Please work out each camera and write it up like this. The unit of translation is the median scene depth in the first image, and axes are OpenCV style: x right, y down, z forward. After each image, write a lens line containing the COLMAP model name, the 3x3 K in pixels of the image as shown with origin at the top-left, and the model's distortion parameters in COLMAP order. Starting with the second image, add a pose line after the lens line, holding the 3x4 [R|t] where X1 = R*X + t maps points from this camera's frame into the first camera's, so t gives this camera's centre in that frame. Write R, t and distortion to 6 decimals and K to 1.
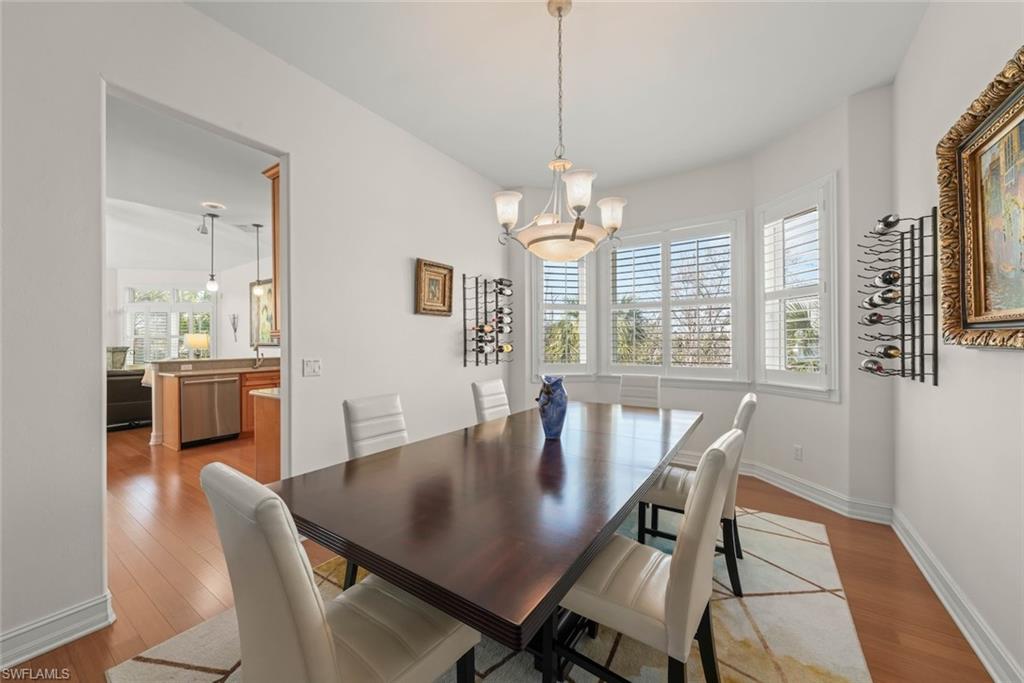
lens RADIAL K [[376.9, 0, 512.0], [0, 376.9, 341.5], [0, 0, 1]] dist [-0.002266, -0.000099]
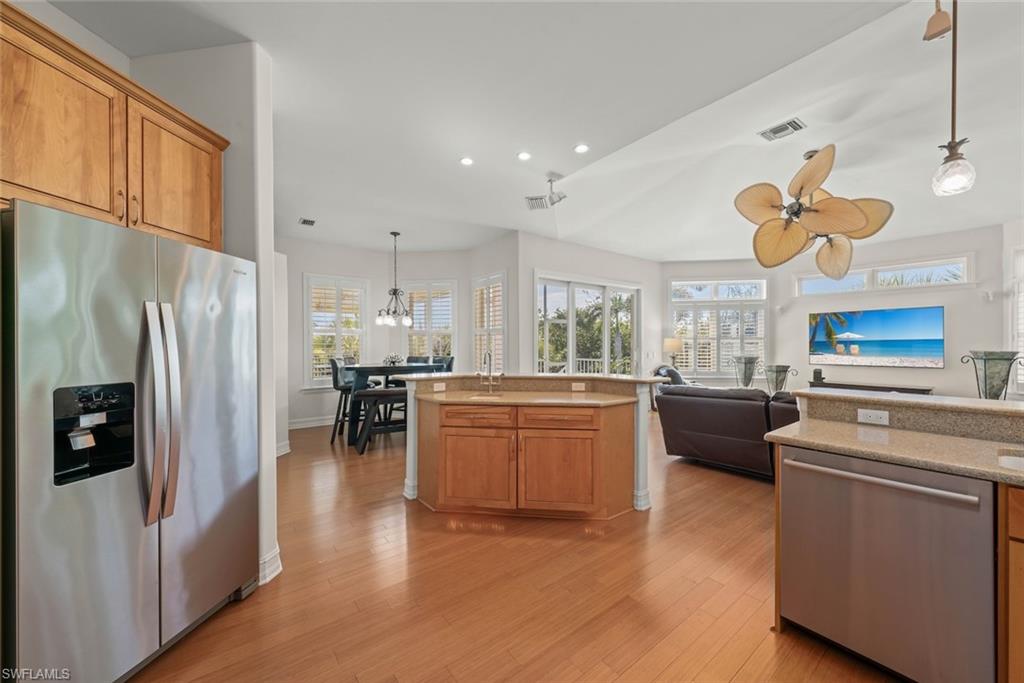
lens RADIAL K [[374.1, 0, 512.8], [0, 374.1, 344.5], [0, 0, 1]] dist [-0.001744, 0.000191]
pose [[-0.319026, 0.006971, -0.947720, -0.342308], [0.006508, 0.999965, 0.005165, -0.008016], [0.947723, -0.004520, -0.319061, 0.683690]]
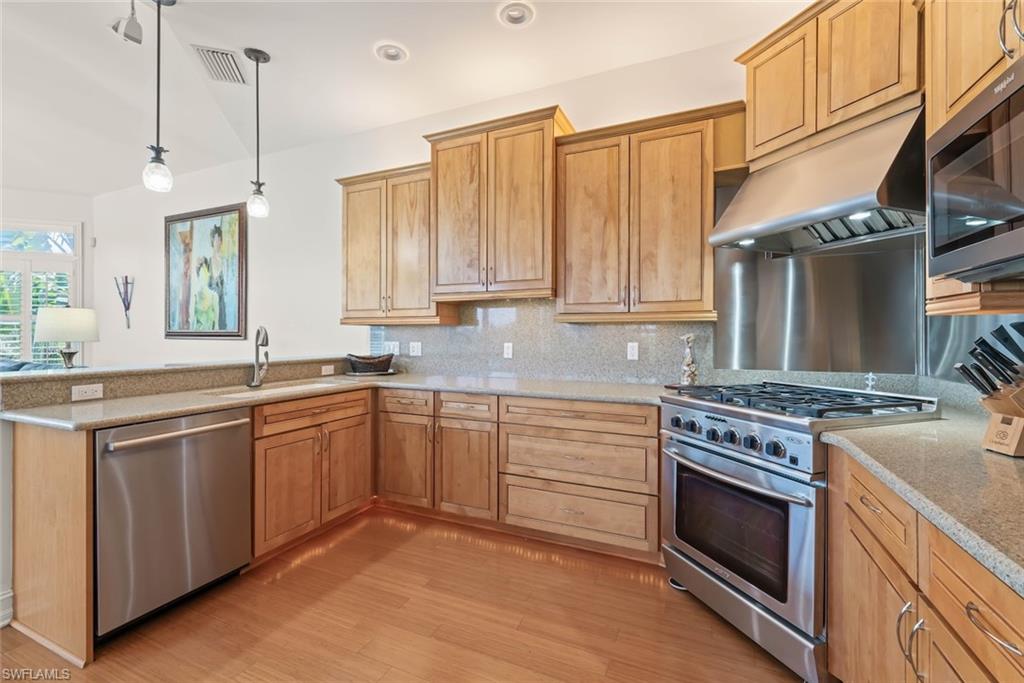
lens RADIAL K [[439.0, 0, 513.0], [0, 439.0, 334.6], [0, 0, 1]] dist [0.000335, -0.000164]
pose [[0.984734, 0.007211, 0.173915, -0.474833], [-0.007163, 0.999974, -0.000904, 0.010133], [-0.173917, -0.000356, 0.984760, 0.456135]]
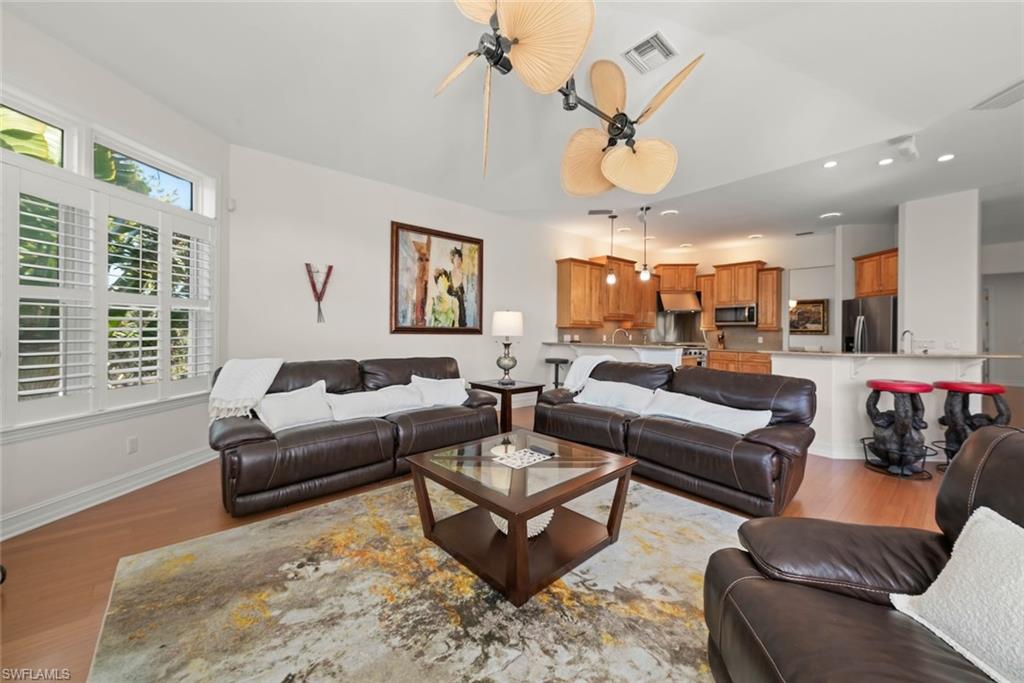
lens RADIAL K [[384.9, 0, 512.2], [0, 384.9, 331.7], [0, 0, 1]] dist [0.000571, -0.000009]
pose [[0.272134, 0.009751, 0.962210, -1.777134], [-0.012062, 0.999905, -0.006722, 0.021373], [-0.962184, -0.009777, 0.272225, 0.976347]]
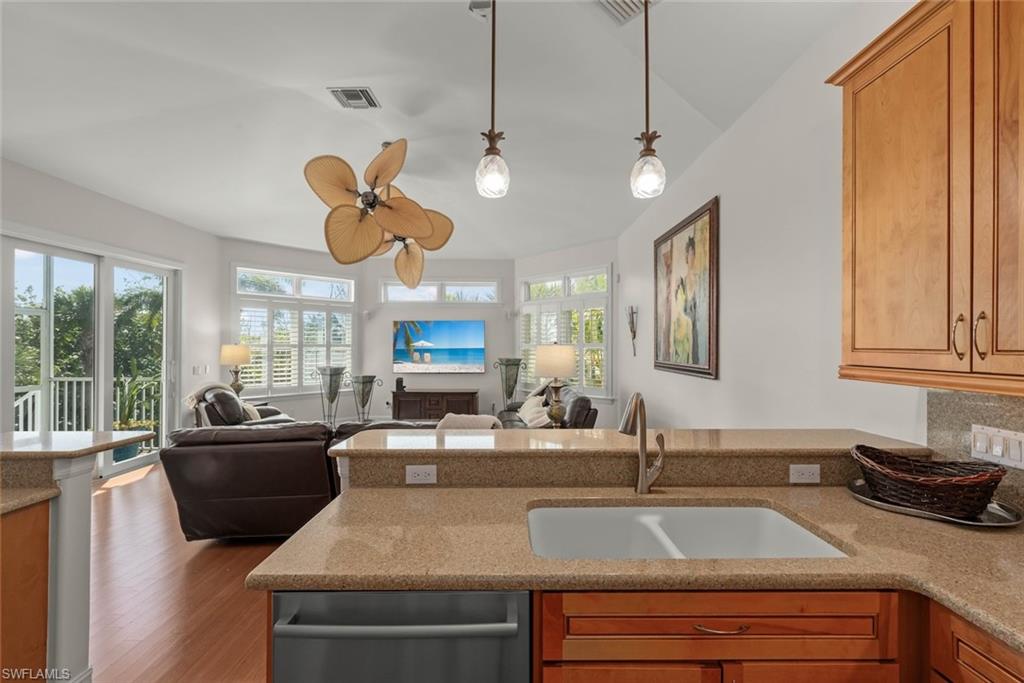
lens RADIAL K [[422.0, 0, 512.9], [0, 422.0, 344.3], [0, 0, 1]] dist [-0.000075, -0.000114]
pose [[0.564036, 0.003528, -0.825743, -0.497118], [-0.002781, 0.999993, 0.002373, -0.026653], [0.825746, 0.000958, 0.564042, 0.774845]]
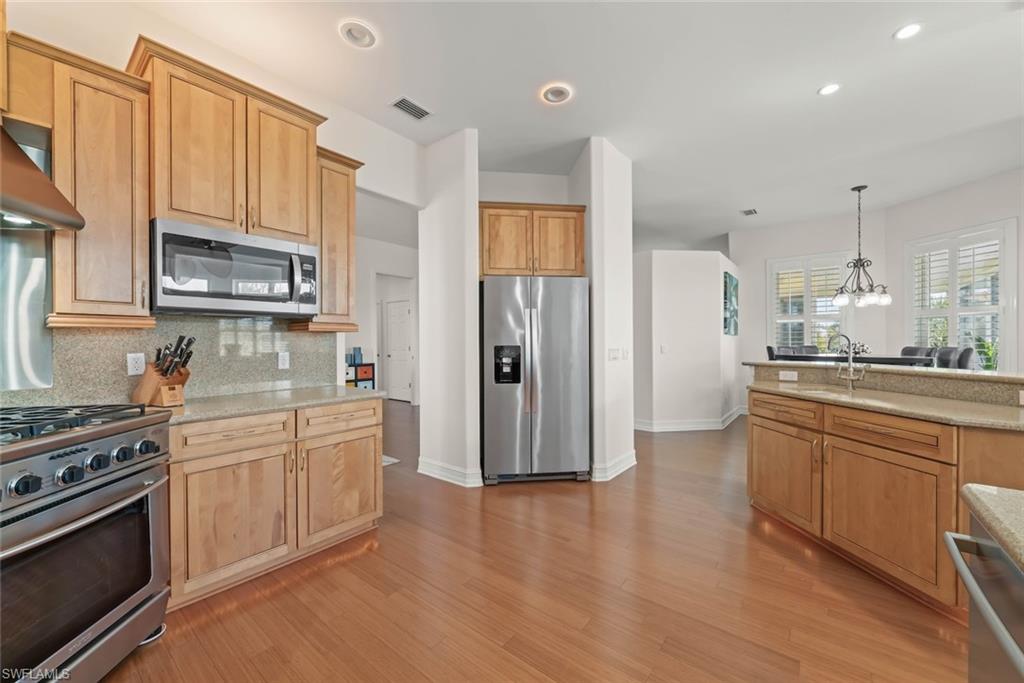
lens RADIAL K [[395.3, 0, 511.7], [0, 395.3, 343.7], [0, 0, 1]] dist [-0.000793, -0.000102]
pose [[-0.996914, 0.010401, 0.077805, -0.535752], [0.010849, 0.999927, 0.005337, 0.011089], [-0.077744, 0.006165, -0.996954, 0.953665]]
